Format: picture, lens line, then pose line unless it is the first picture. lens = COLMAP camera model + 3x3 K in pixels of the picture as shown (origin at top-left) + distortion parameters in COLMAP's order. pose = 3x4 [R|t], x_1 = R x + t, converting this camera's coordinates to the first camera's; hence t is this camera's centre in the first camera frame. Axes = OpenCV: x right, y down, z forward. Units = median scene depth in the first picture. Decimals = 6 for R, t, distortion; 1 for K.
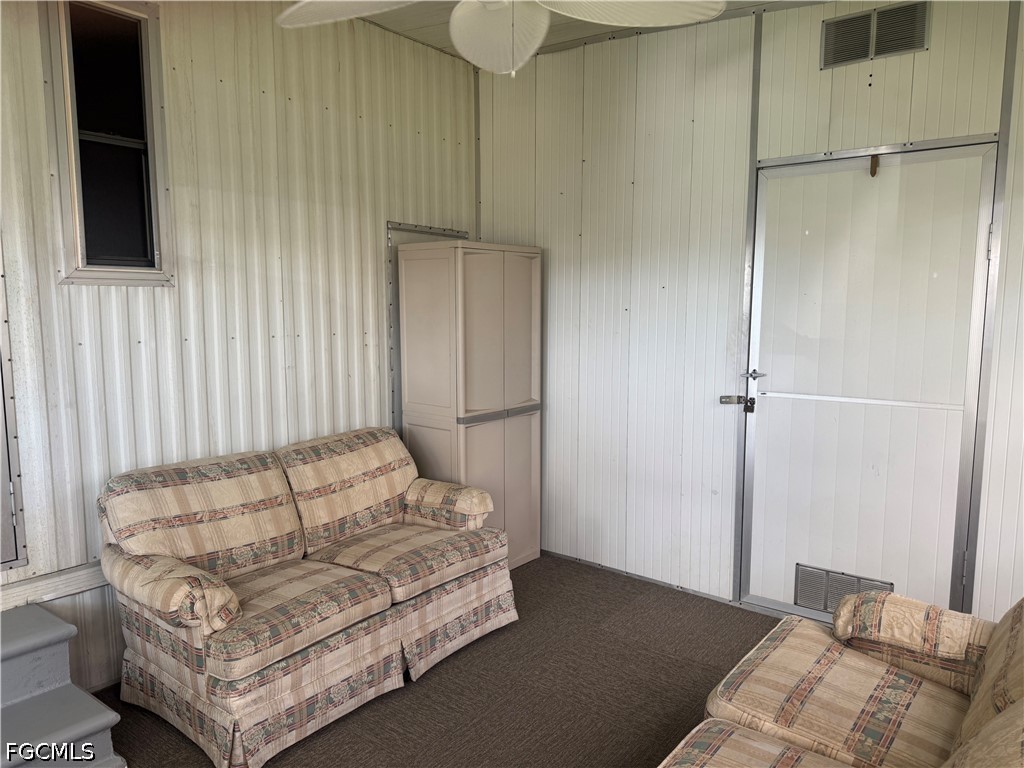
lens RADIAL K [[728.4, 0, 508.1], [0, 728.4, 386.1], [0, 0, 1]] dist [0.061224, -0.061526]
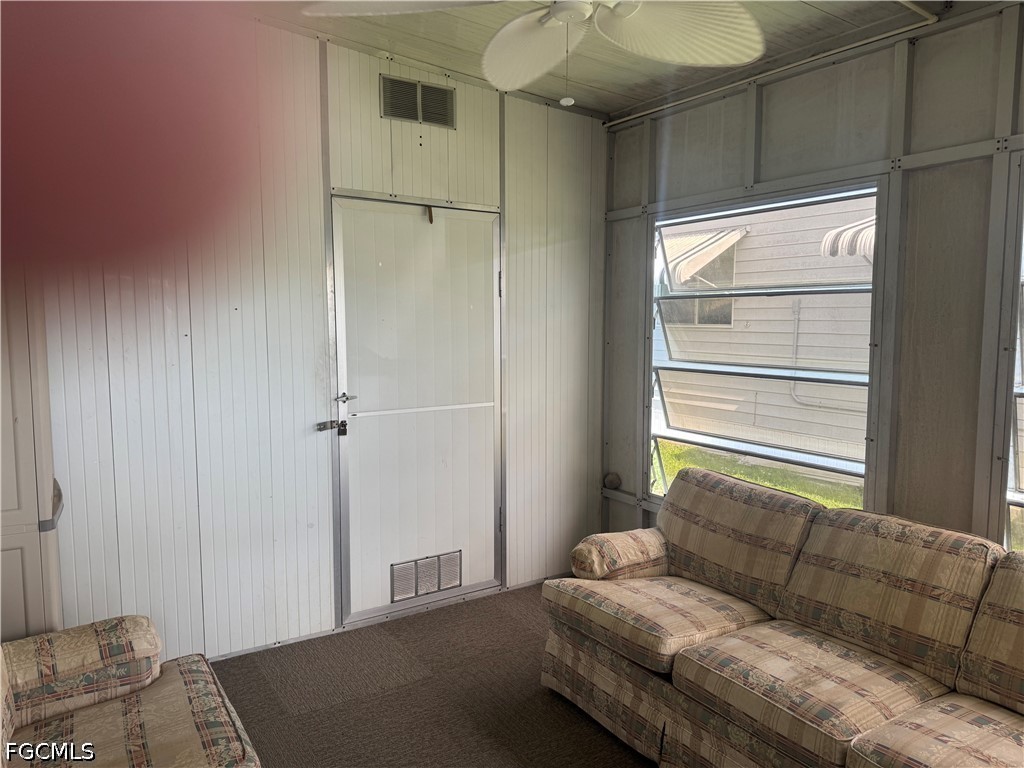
lens RADIAL K [[728.4, 0, 511.2], [0, 728.4, 386.0], [0, 0, 1]] dist [0.061224, -0.061526]
pose [[0.324285, -0.092328, 0.941443, -0.568240], [0.108542, 0.992284, 0.059926, -0.070857], [-0.939712, 0.082753, 0.331804, 0.466619]]
